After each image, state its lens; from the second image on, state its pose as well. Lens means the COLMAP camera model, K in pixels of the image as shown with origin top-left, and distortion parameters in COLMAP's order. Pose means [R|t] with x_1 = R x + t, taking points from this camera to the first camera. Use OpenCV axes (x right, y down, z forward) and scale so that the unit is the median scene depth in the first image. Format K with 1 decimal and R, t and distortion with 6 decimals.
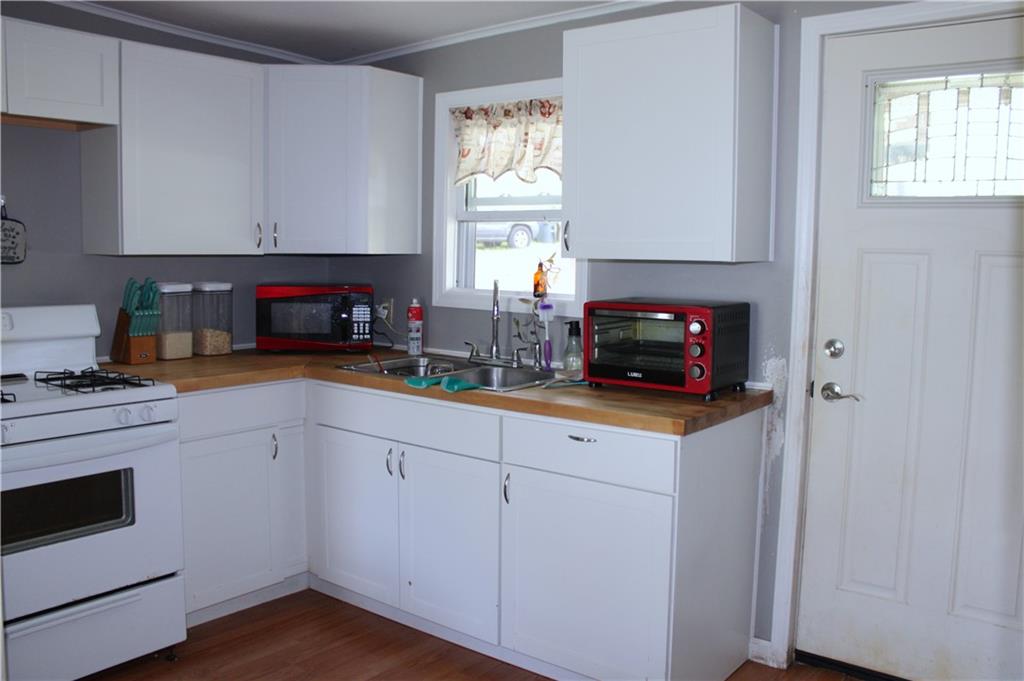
lens RADIAL K [[837.5, 0, 513.4], [0, 837.5, 314.4], [0, 0, 1]] dist [-0.115087, 0.007623]
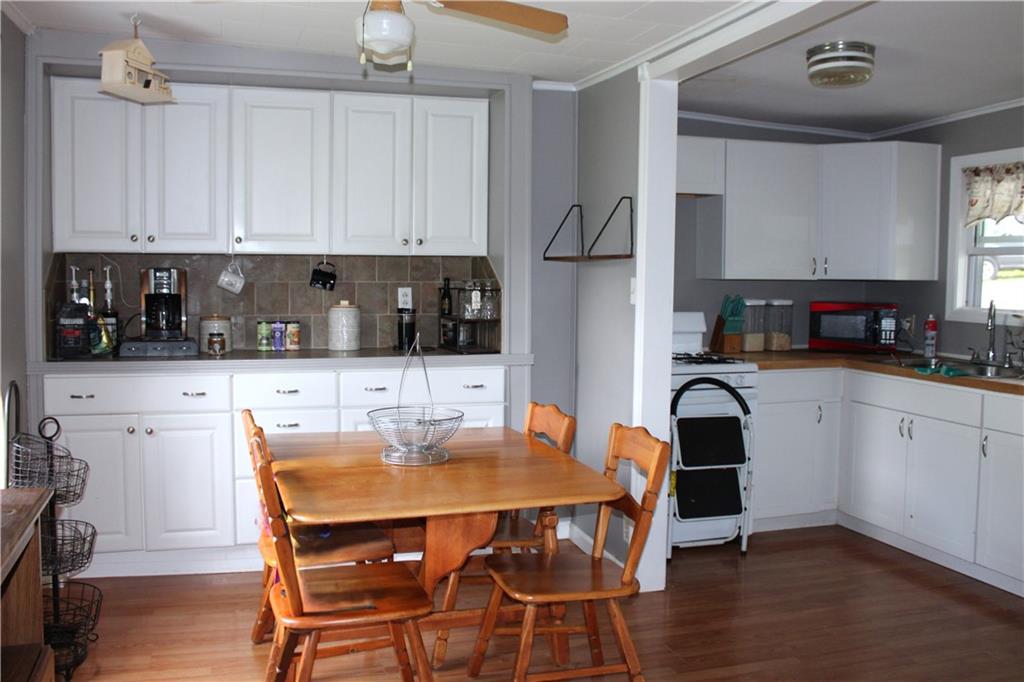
lens RADIAL K [[871.4, 0, 512.0], [0, 871.4, 341.0], [0, 0, 1]] dist [-0.146585, 0.104837]
pose [[0.816518, 0.036456, -0.576168, 0.116077], [-0.037161, 0.999253, 0.010564, 0.035067], [0.576123, 0.012785, 0.817263, -0.482314]]
